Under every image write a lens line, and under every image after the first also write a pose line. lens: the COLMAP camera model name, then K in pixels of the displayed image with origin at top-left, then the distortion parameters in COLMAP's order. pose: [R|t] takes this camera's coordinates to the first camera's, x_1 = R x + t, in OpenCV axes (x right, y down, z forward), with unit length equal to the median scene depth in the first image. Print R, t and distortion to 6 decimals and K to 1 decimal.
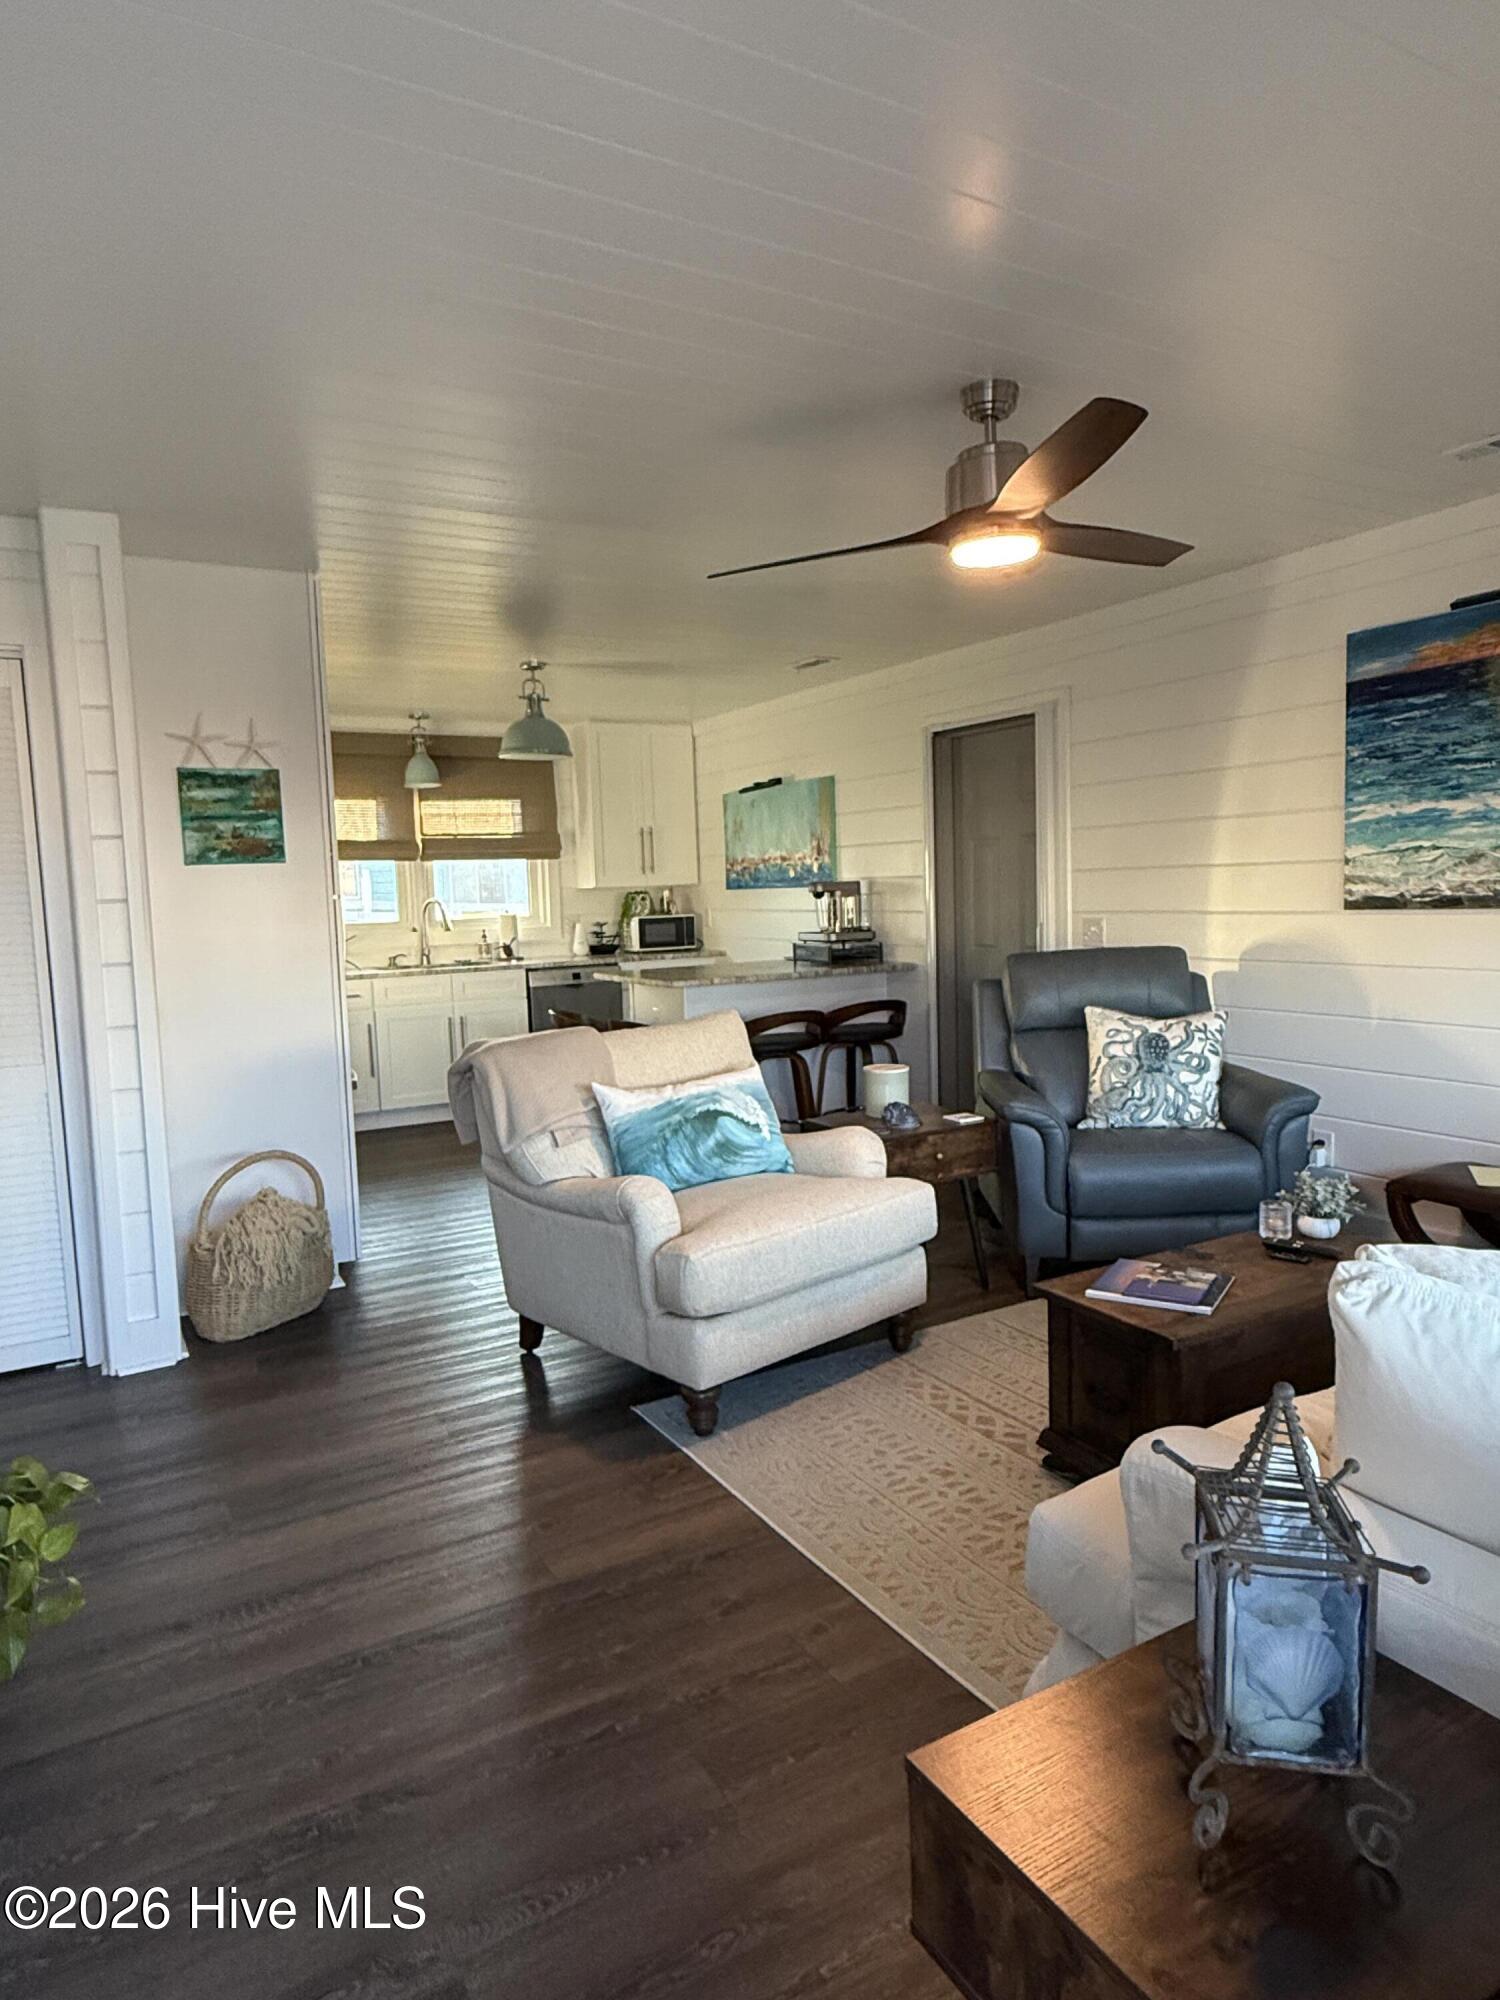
lens RADIAL K [[1224.7, 0, 750.0], [0, 1224.7, 1000.0], [0, 0, 1]] dist [0.000745, -0.000482]
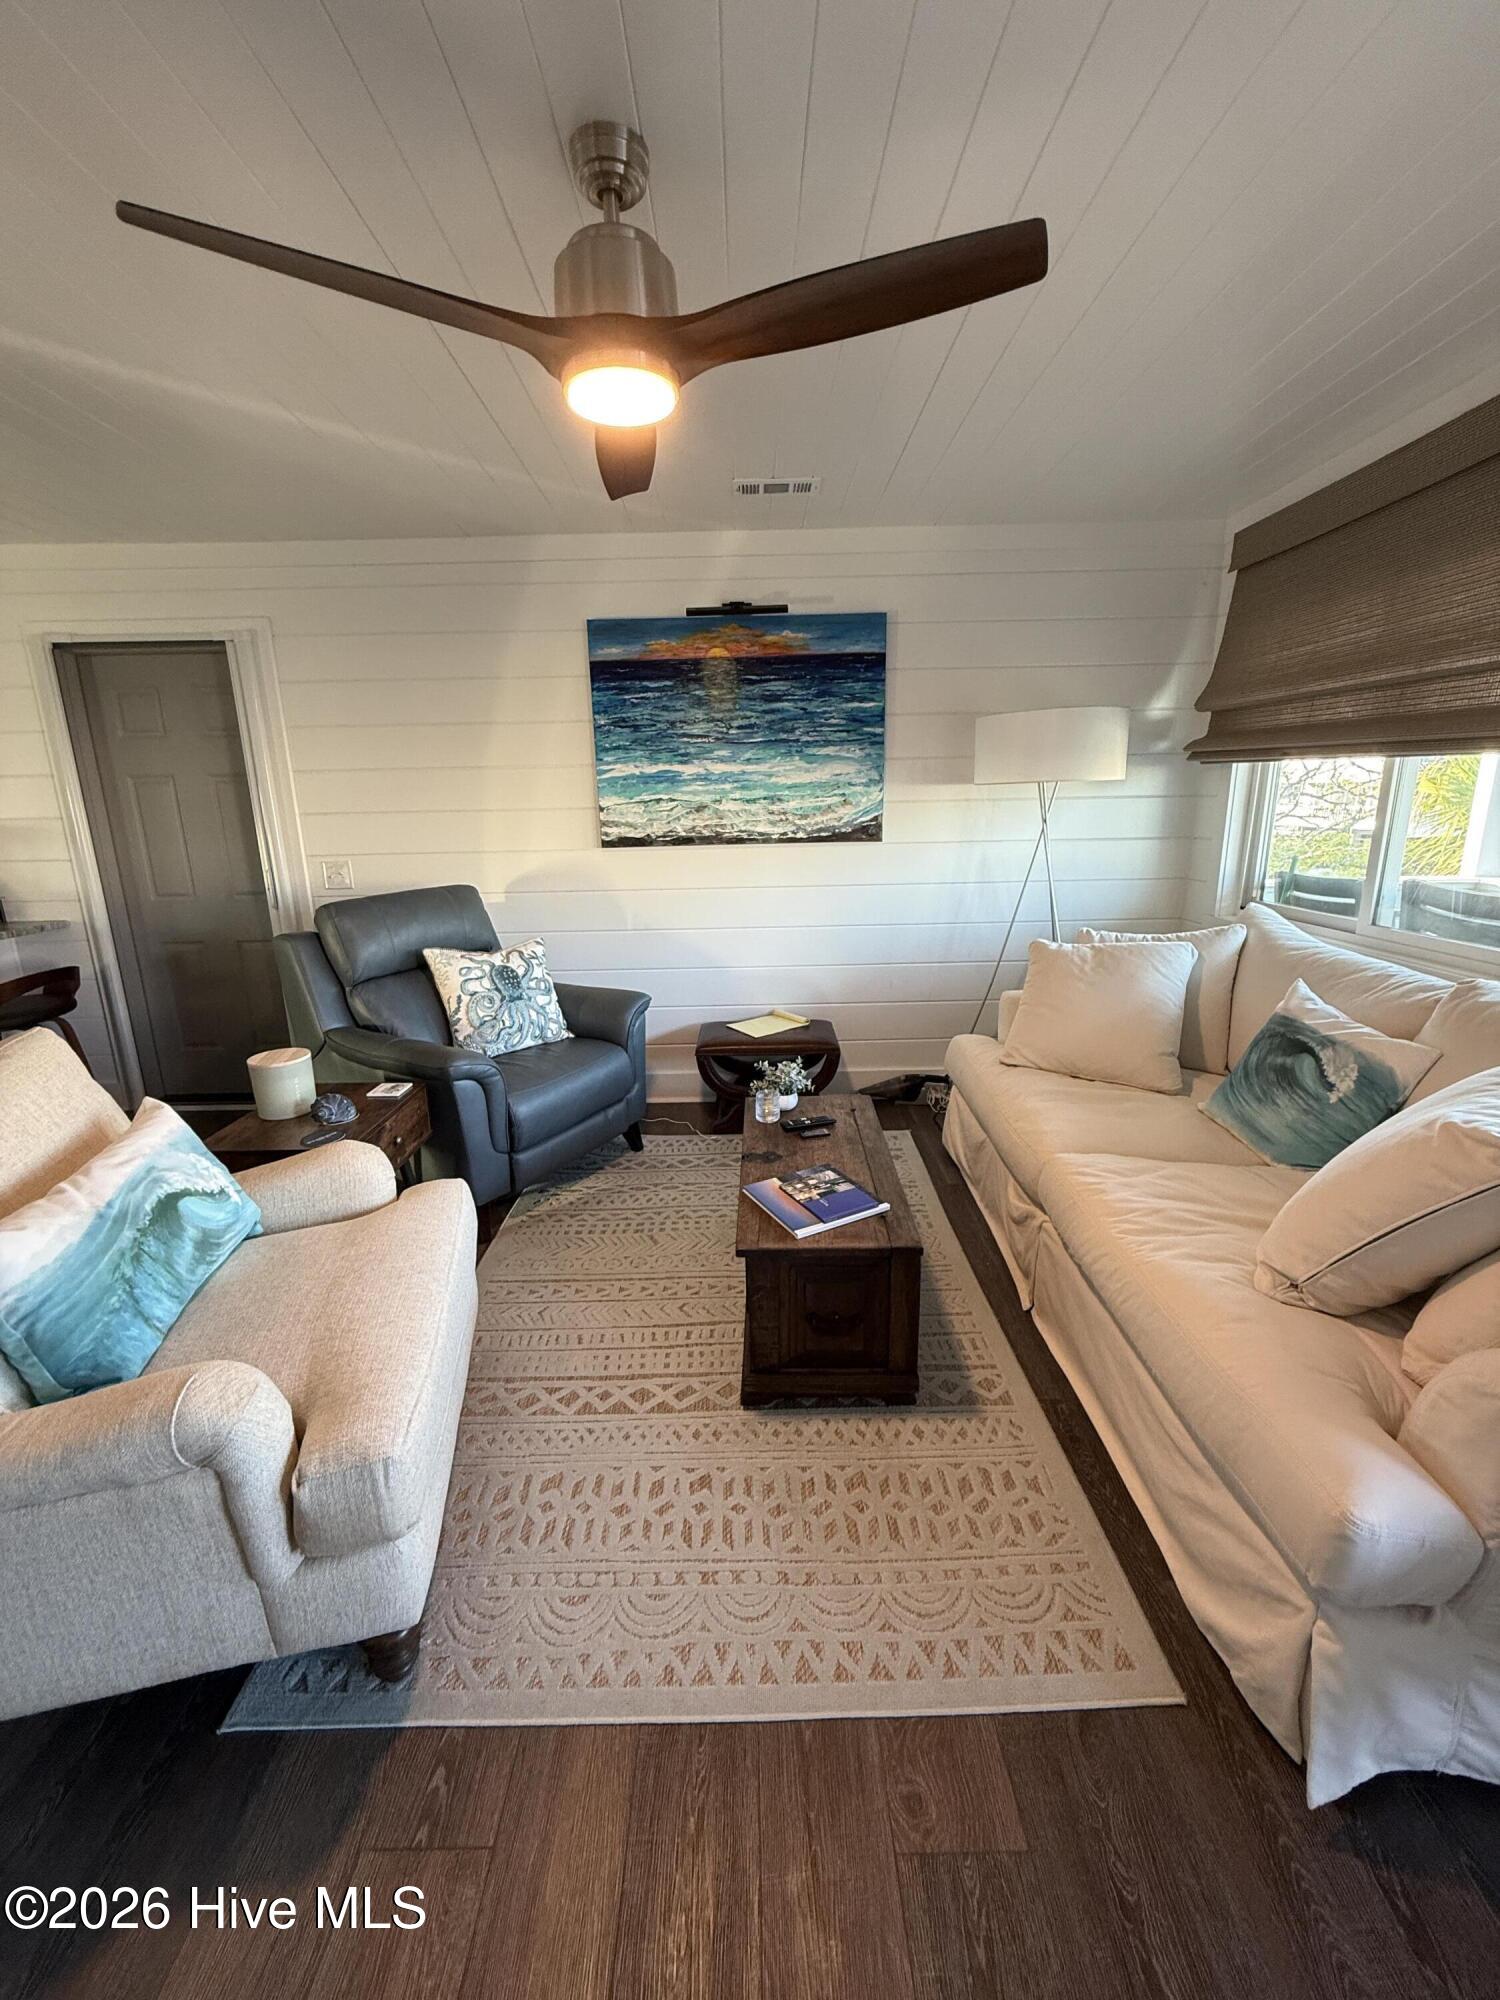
lens RADIAL K [[797.8, 0, 750.0], [0, 797.8, 1000.0], [0, 0, 1]] dist [0.000814, -0.000202]
pose [[0.493819, -0.186339, 0.849364, -0.185299], [0.082640, 0.982406, 0.167480, -0.046744], [-0.865629, -0.012514, 0.500530, 0.470668]]
